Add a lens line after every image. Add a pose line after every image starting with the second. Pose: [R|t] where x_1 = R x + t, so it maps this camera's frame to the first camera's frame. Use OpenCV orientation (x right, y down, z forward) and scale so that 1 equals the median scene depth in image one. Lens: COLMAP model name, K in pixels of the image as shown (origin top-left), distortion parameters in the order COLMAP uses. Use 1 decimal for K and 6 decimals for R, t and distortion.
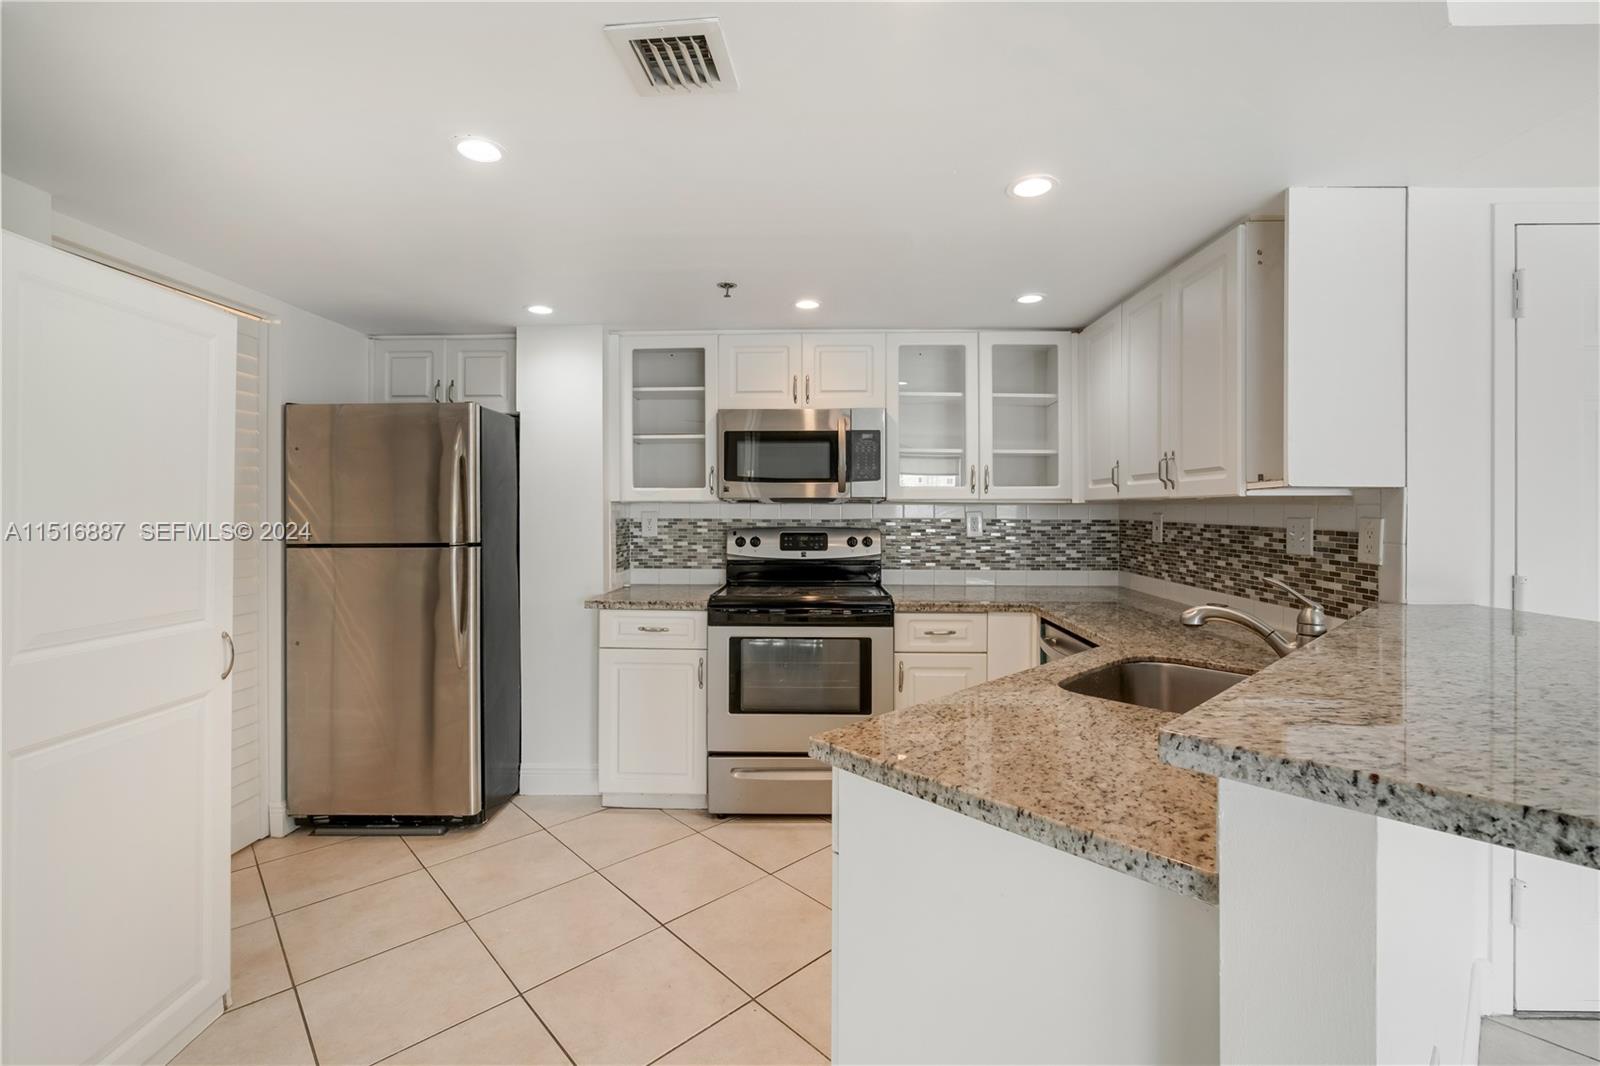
lens RADIAL K [[692.8, 0, 797.2], [0, 692.8, 520.0], [0, 0, 1]] dist [-0.004780, -0.000708]
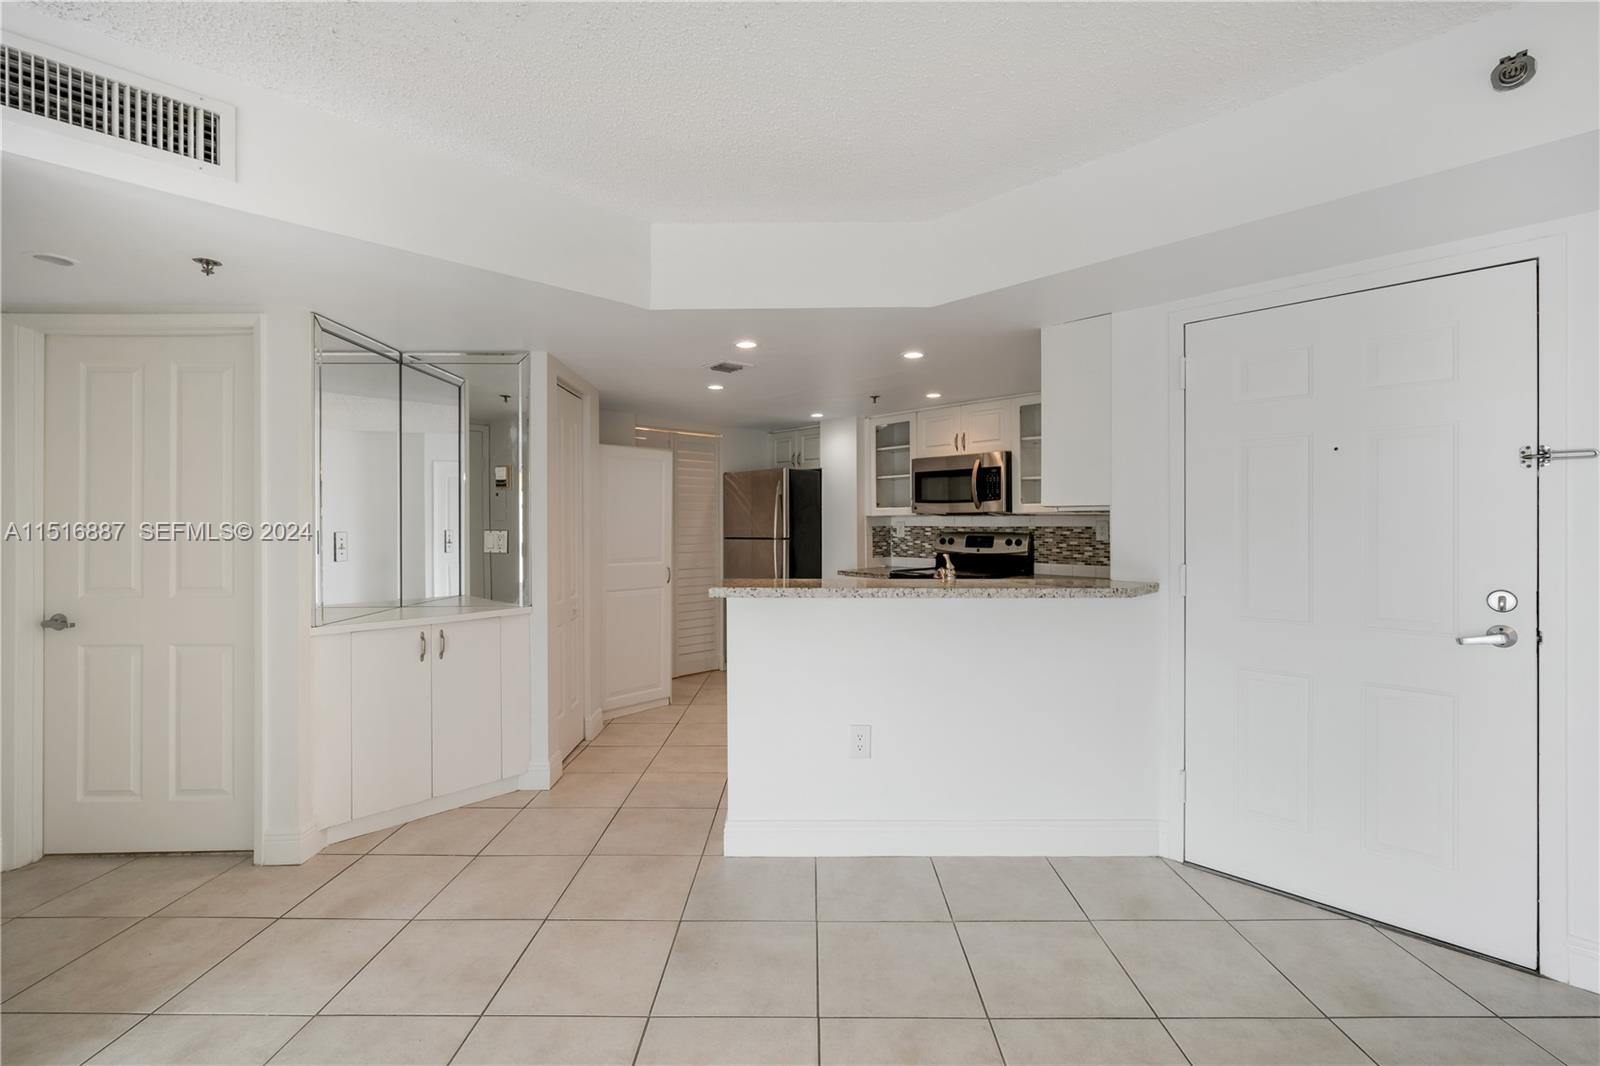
lens RADIAL K [[692.8, 0, 797.2], [0, 692.8, 520.0], [0, 0, 1]] dist [-0.004780, -0.000708]
pose [[0.720028, -0.004456, -0.693931, 0.781701], [-0.002098, 0.999961, -0.008598, -0.001526], [0.693942, 0.007647, 0.719990, -0.343009]]
